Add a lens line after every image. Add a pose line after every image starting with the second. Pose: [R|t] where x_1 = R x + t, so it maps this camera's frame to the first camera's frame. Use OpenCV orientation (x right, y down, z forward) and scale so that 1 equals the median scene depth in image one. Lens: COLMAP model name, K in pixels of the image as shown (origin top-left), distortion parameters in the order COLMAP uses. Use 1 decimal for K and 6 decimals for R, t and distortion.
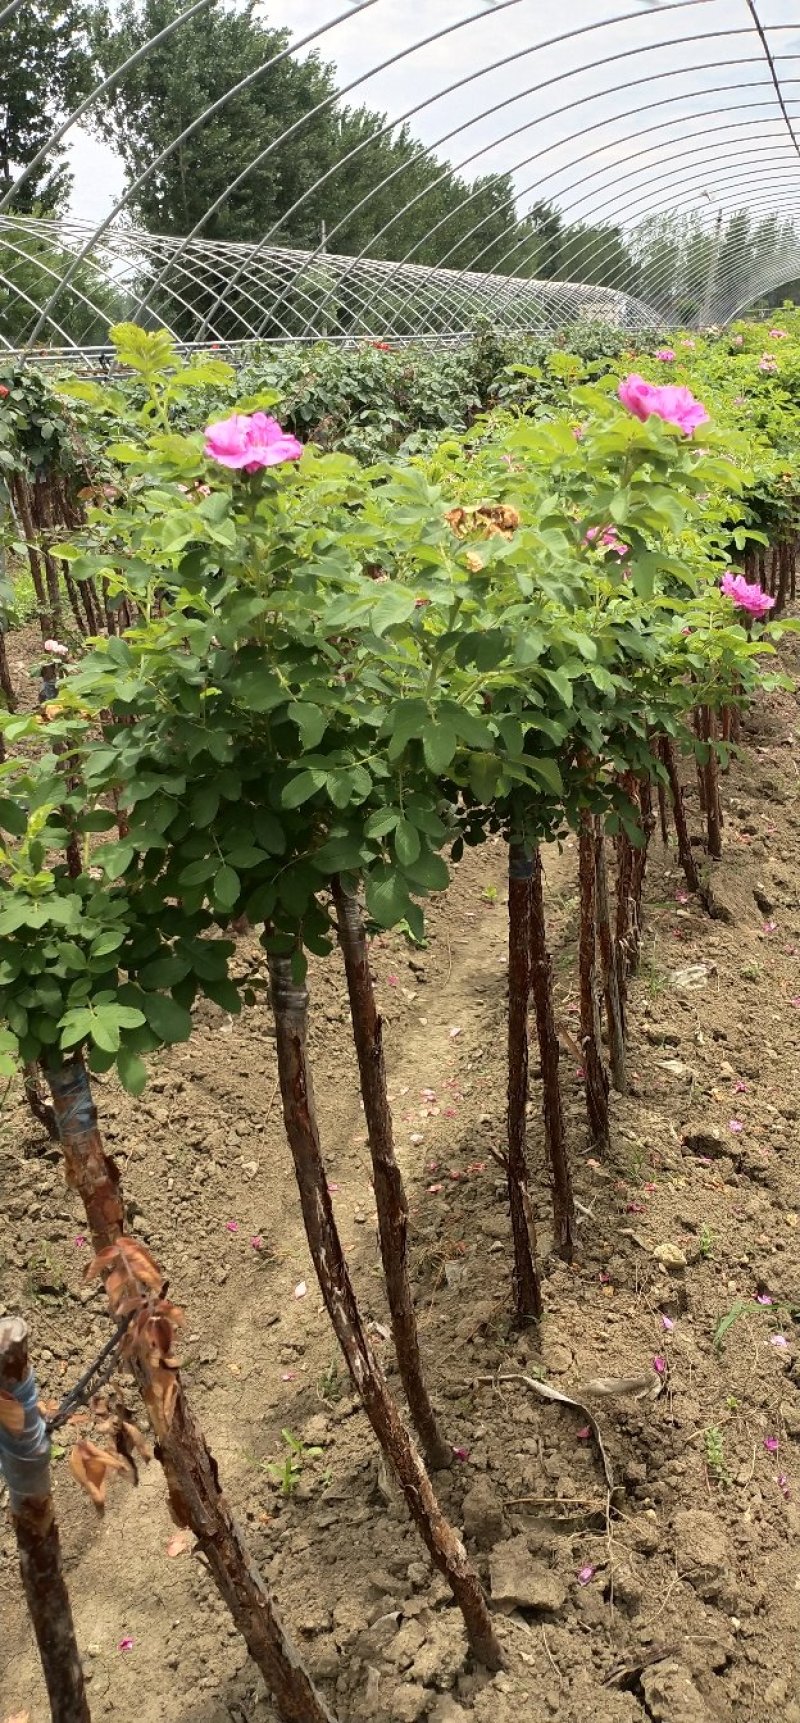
lens RADIAL K [[1381.0, 0, 413.5], [0, 1381.0, 810.2], [0, 0, 1]] dist [0.096055, -0.215056]
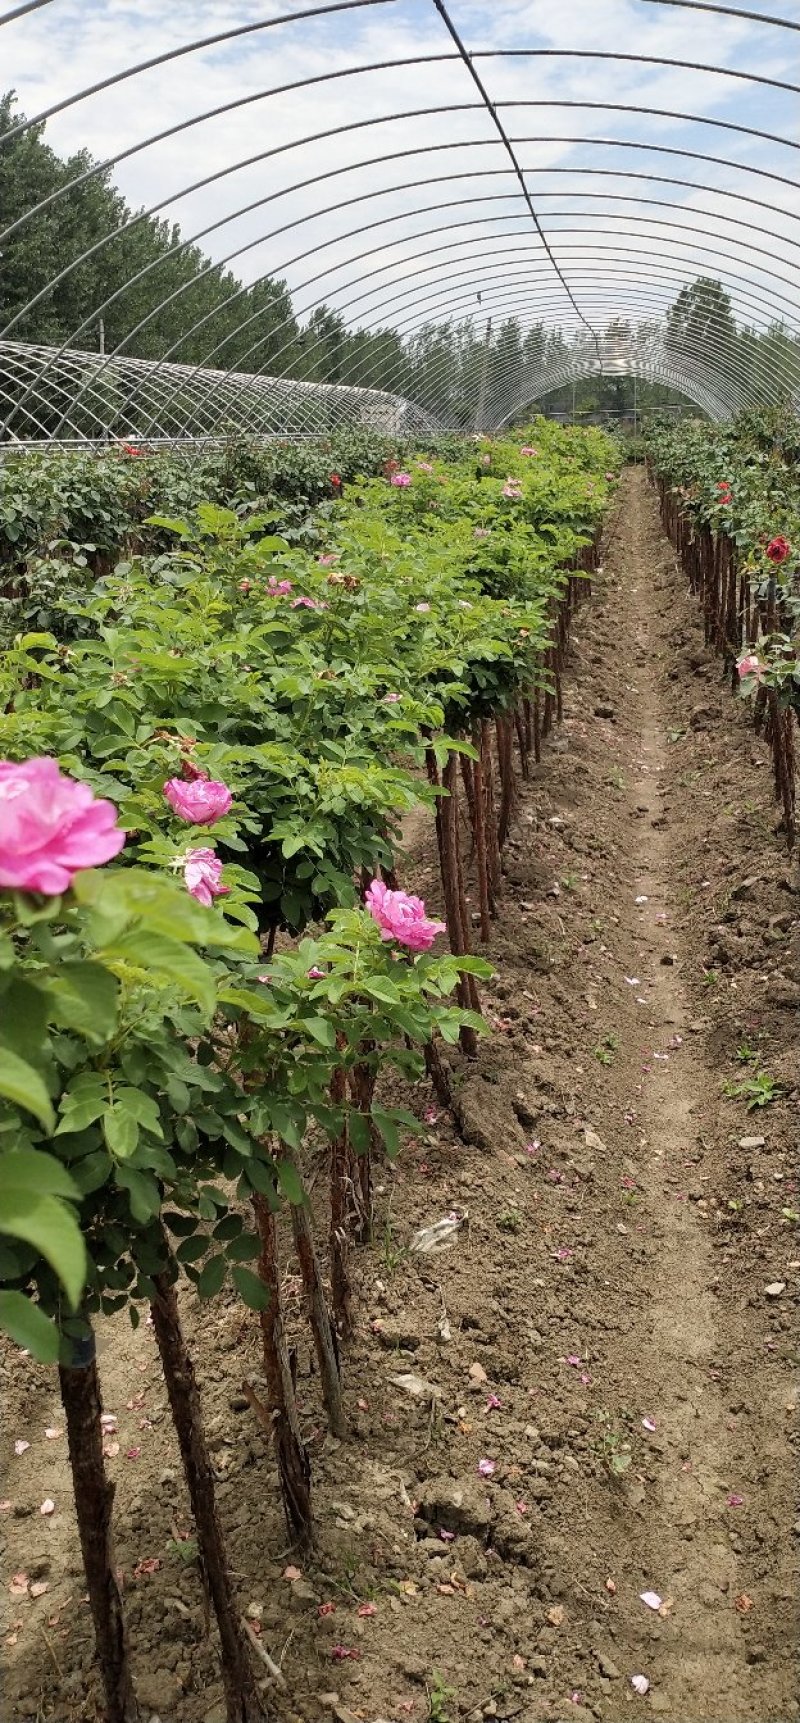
lens RADIAL K [[1381.0, 0, 413.5], [0, 1381.0, 810.2], [0, 0, 1]] dist [0.096055, -0.215056]
pose [[0.988876, -0.027917, 0.146098, 0.073020], [0.037247, 0.997411, -0.061516, -0.080415], [-0.144003, 0.066273, 0.987356, 0.173781]]
